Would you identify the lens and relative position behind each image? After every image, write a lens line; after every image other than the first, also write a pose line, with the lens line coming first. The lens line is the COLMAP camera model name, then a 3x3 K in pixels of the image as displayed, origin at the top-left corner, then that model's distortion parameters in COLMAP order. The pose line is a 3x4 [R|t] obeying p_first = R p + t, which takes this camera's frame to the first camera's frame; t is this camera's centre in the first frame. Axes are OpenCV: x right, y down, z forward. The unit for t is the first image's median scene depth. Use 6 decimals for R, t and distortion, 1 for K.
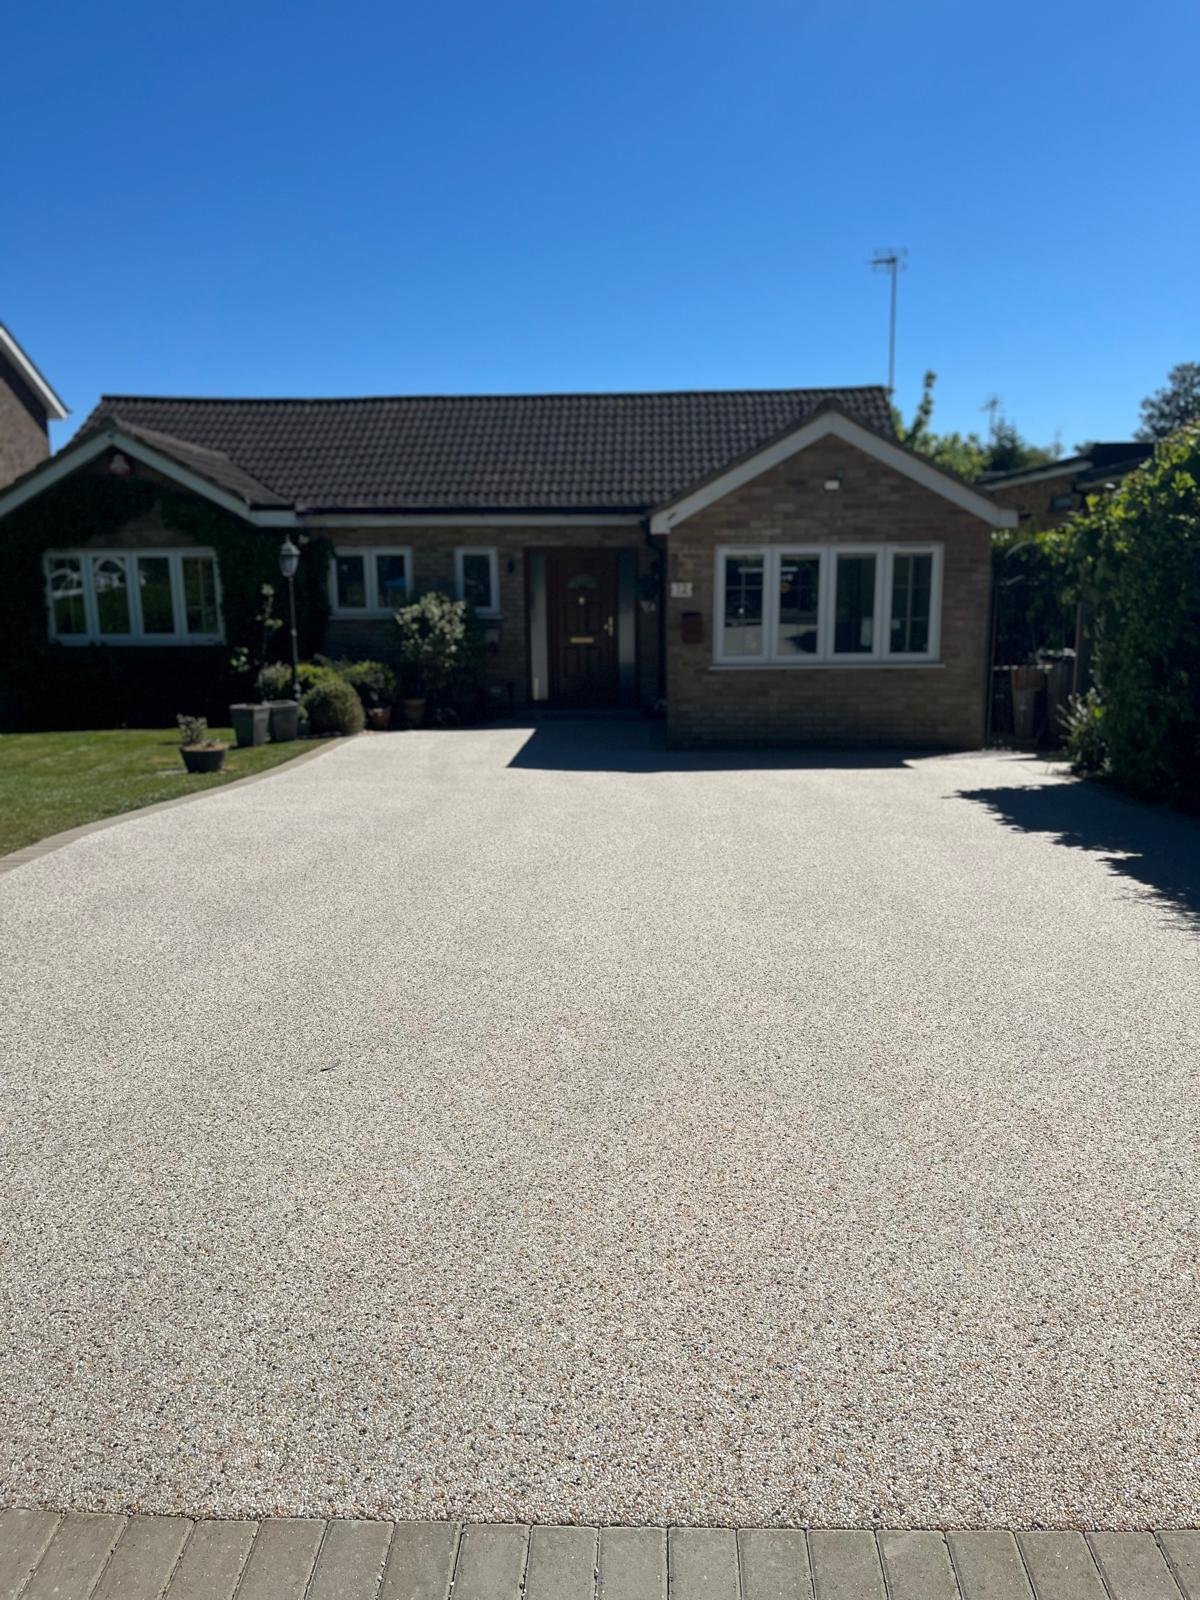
lens RADIAL K [[1207.5, 0, 610.7], [0, 1207.5, 812.0], [0, 0, 1]] dist [0.064123, -0.087401]
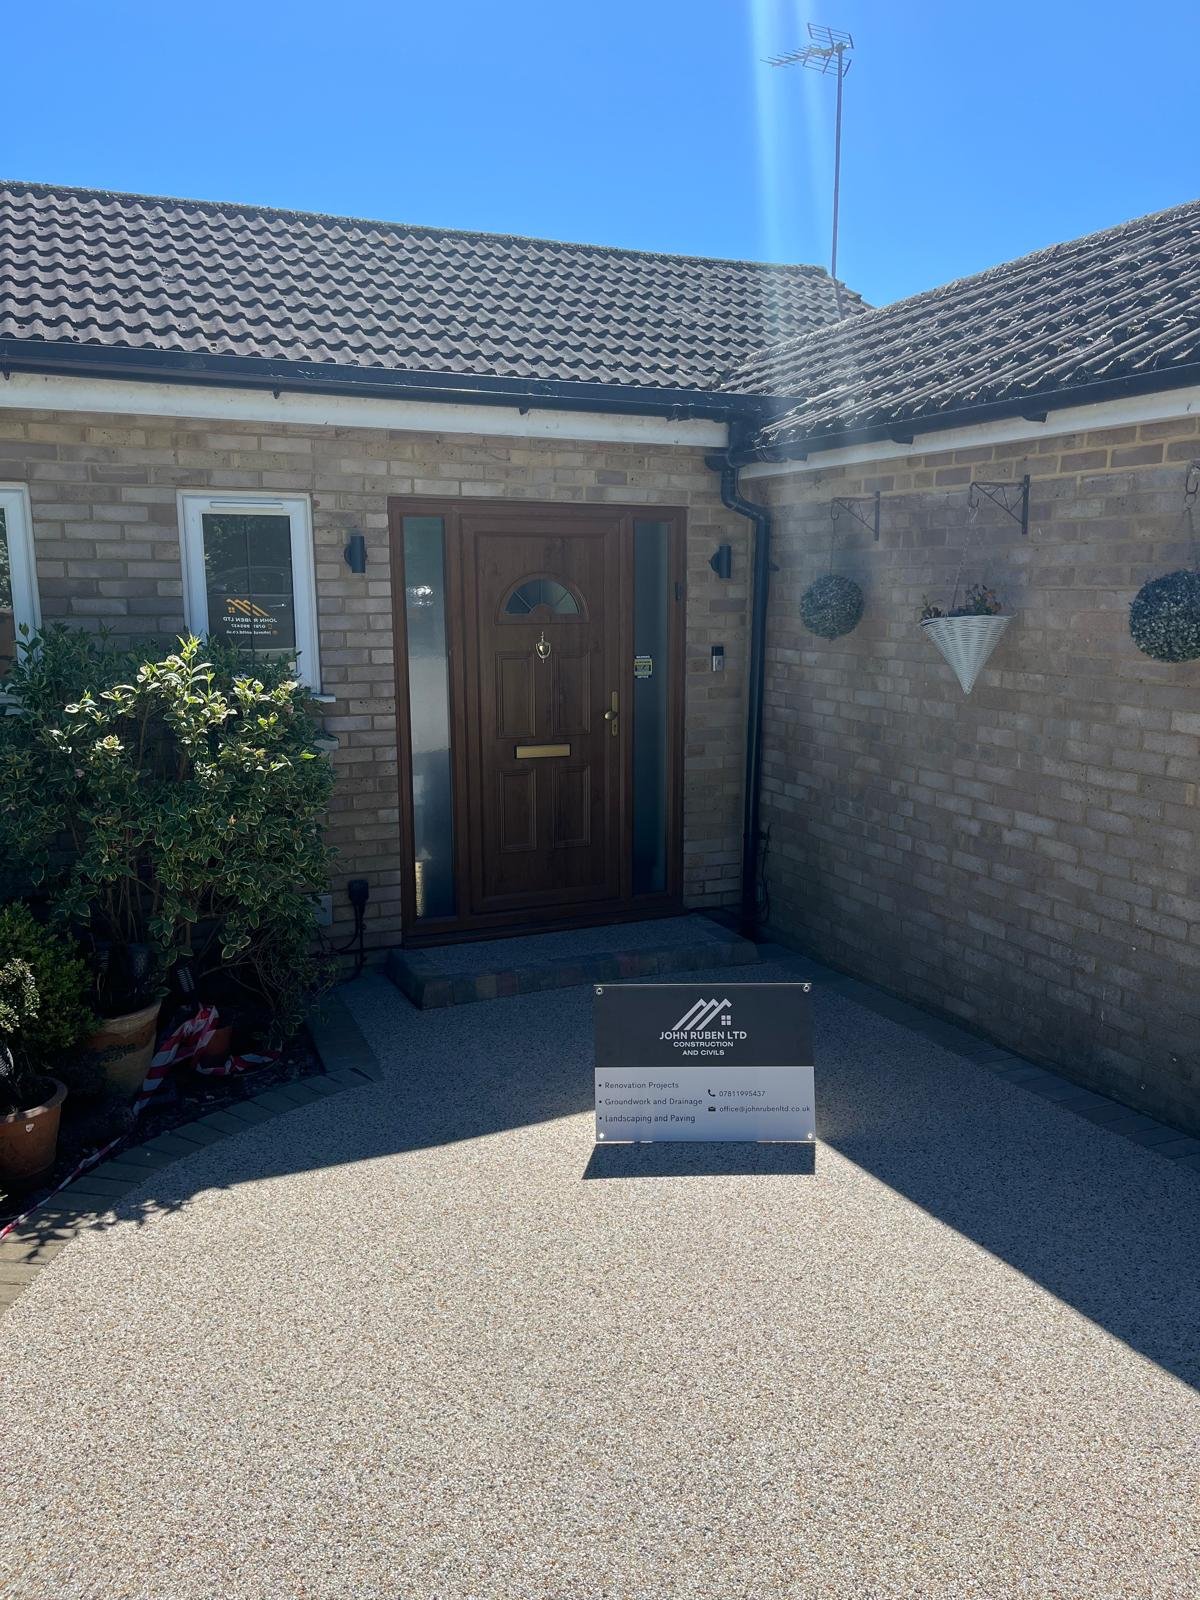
lens RADIAL K [[1207.5, 0, 603.8], [0, 1207.5, 799.2], [0, 0, 1]] dist [0.064123, -0.087401]
pose [[0.900821, -0.068405, 0.428769, -0.191285], [0.081683, 0.996578, -0.012621, -0.137297], [-0.426438, 0.046392, 0.903326, 0.739139]]
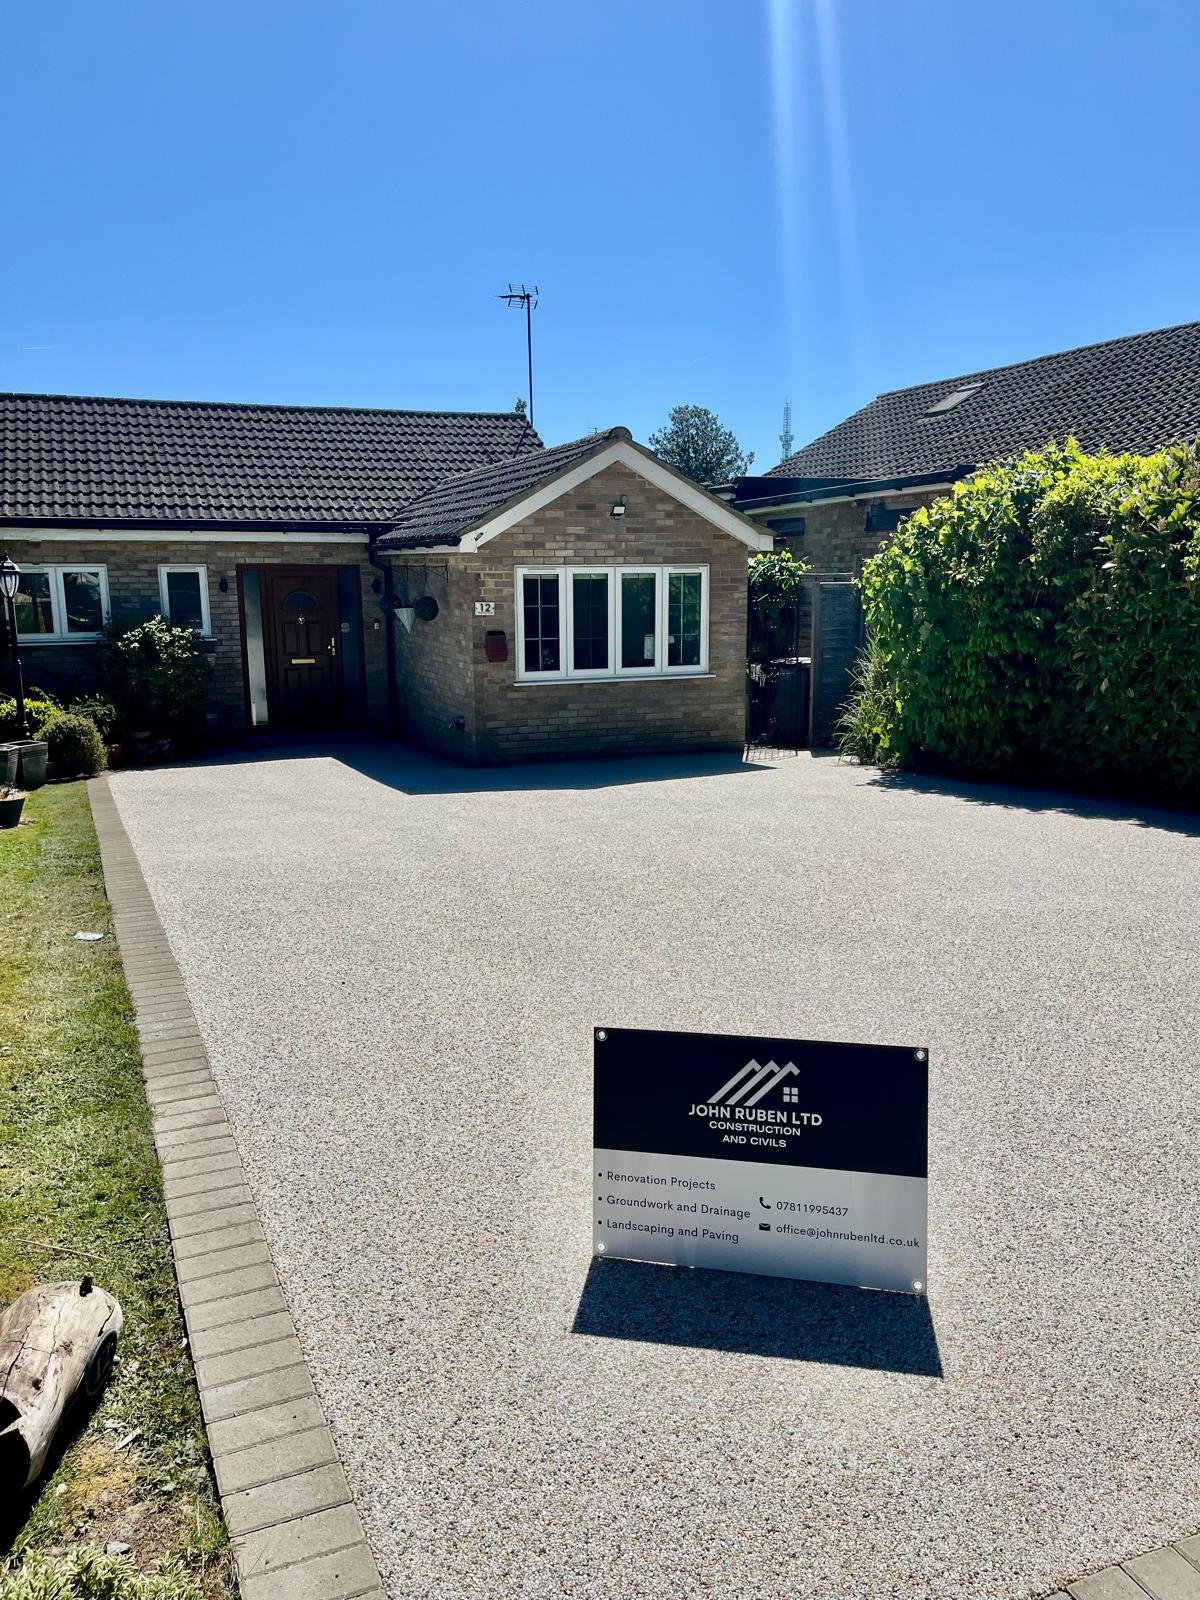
lens RADIAL K [[1207.5, 0, 591.6], [0, 1207.5, 809.0], [0, 0, 1]] dist [0.064123, -0.087401]
pose [[0.913804, -0.077125, 0.398766, -0.234986], [0.083494, 0.996507, 0.001400, -0.008880], [-0.397481, 0.032015, 0.917052, 0.034491]]
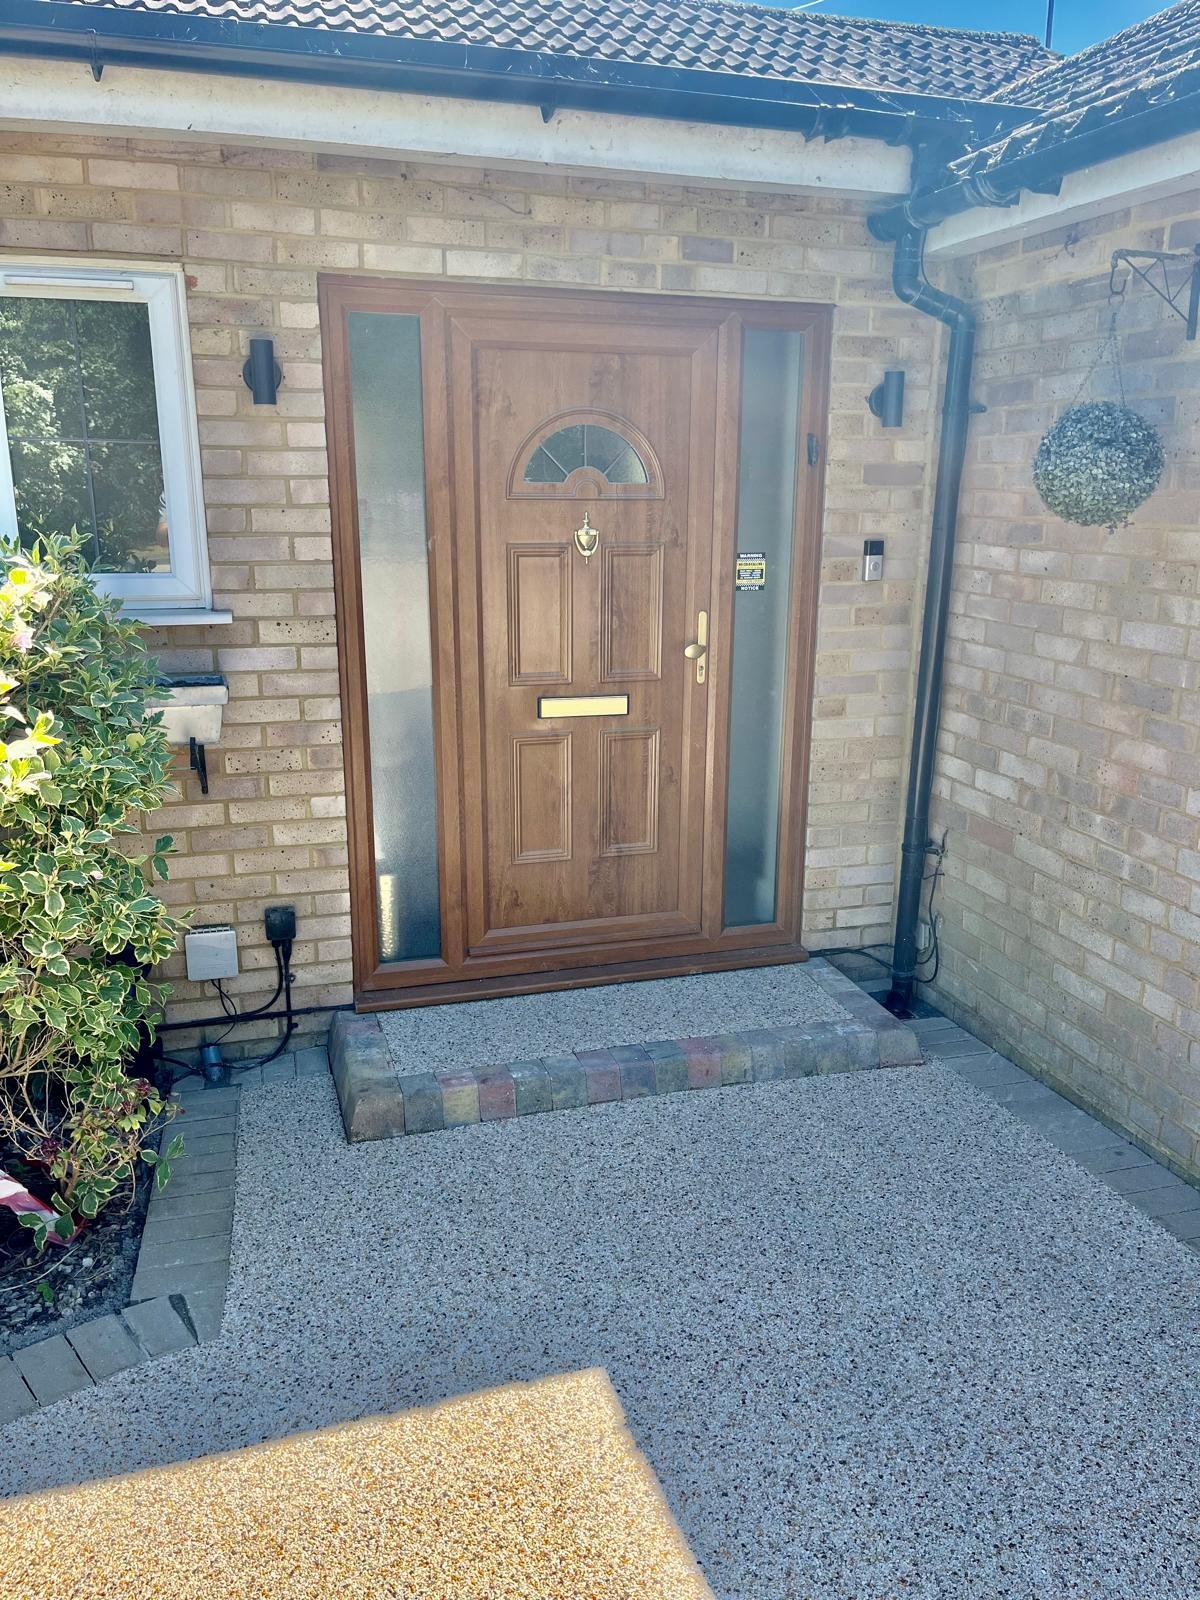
lens RADIAL K [[1207.5, 0, 606.5], [0, 1207.5, 797.8], [0, 0, 1]] dist [0.064123, -0.087401]
pose [[0.943980, -0.068019, 0.322916, -0.110517], [0.052053, 0.996968, 0.057835, -0.156189], [-0.325871, -0.037786, 0.944659, 0.875582]]
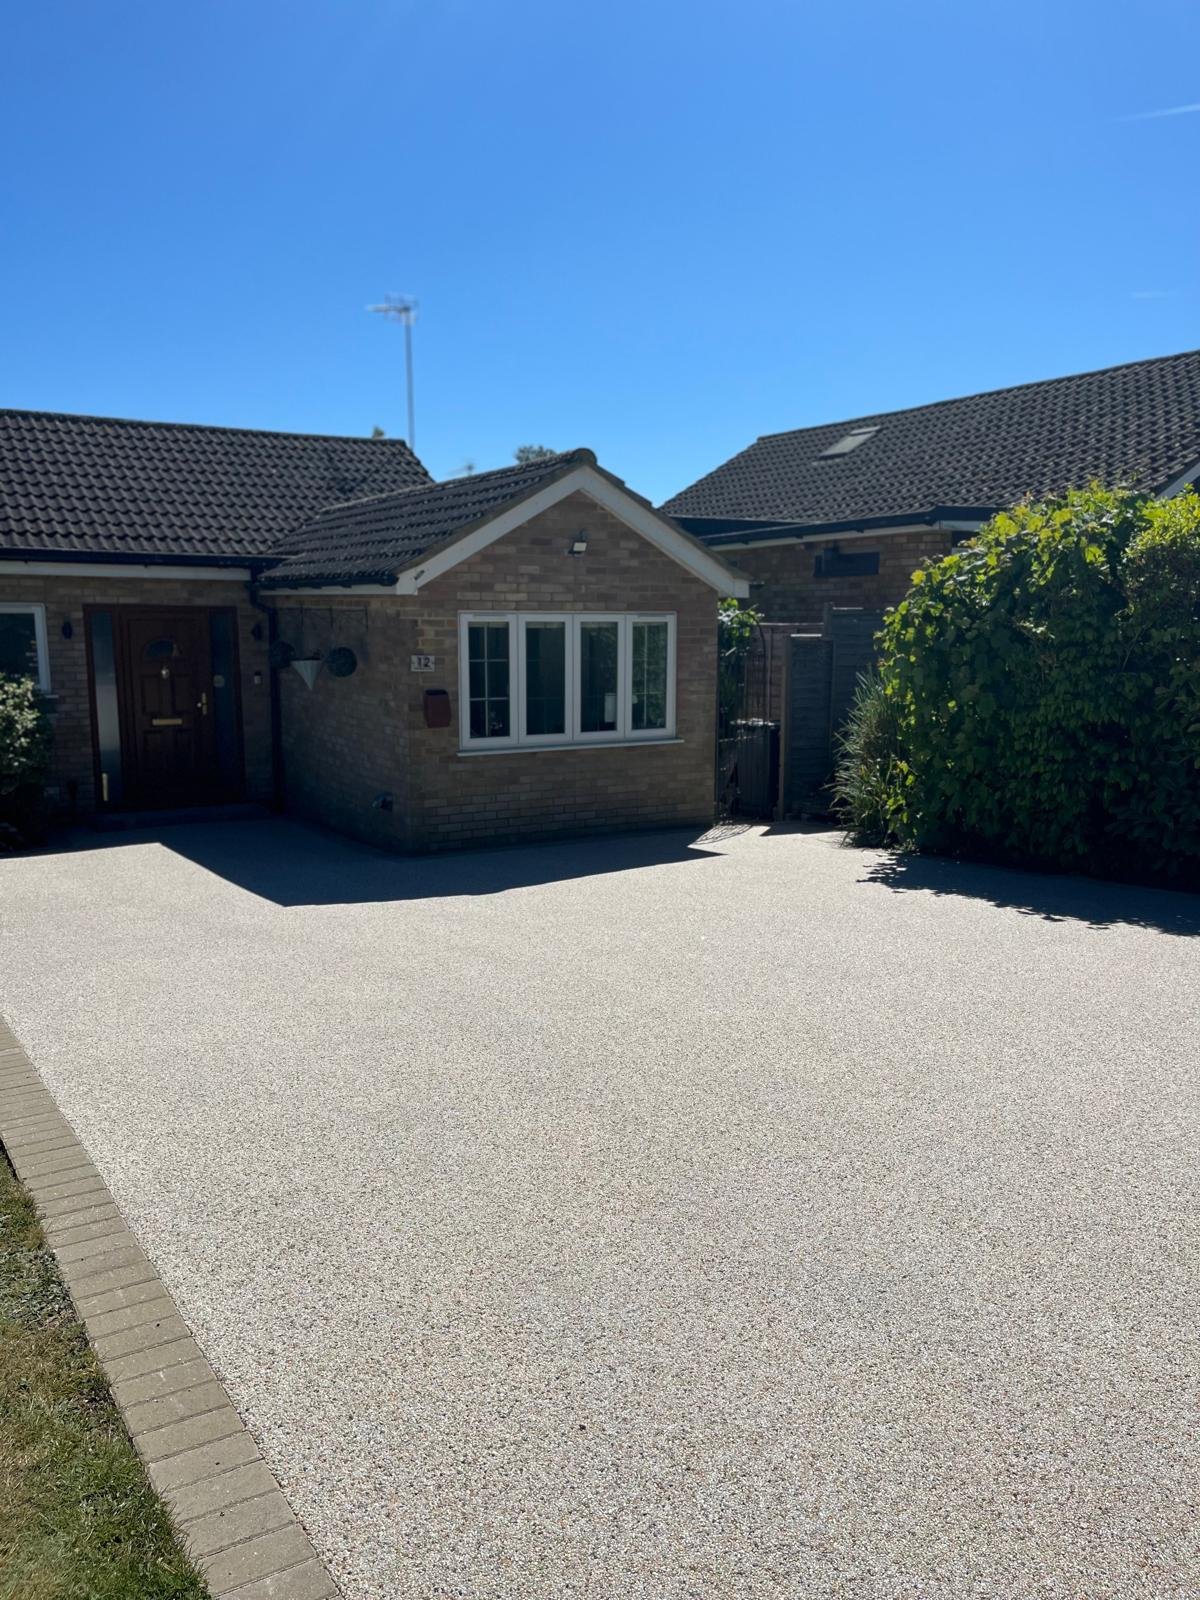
lens RADIAL K [[1207.5, 0, 594.7], [0, 1207.5, 809.9], [0, 0, 1]] dist [0.064123, -0.087401]
pose [[0.837807, -0.076069, 0.540641, -0.253066], [0.101362, 0.994702, -0.017120, -0.049115], [-0.536474, 0.069144, 0.841079, 0.211323]]
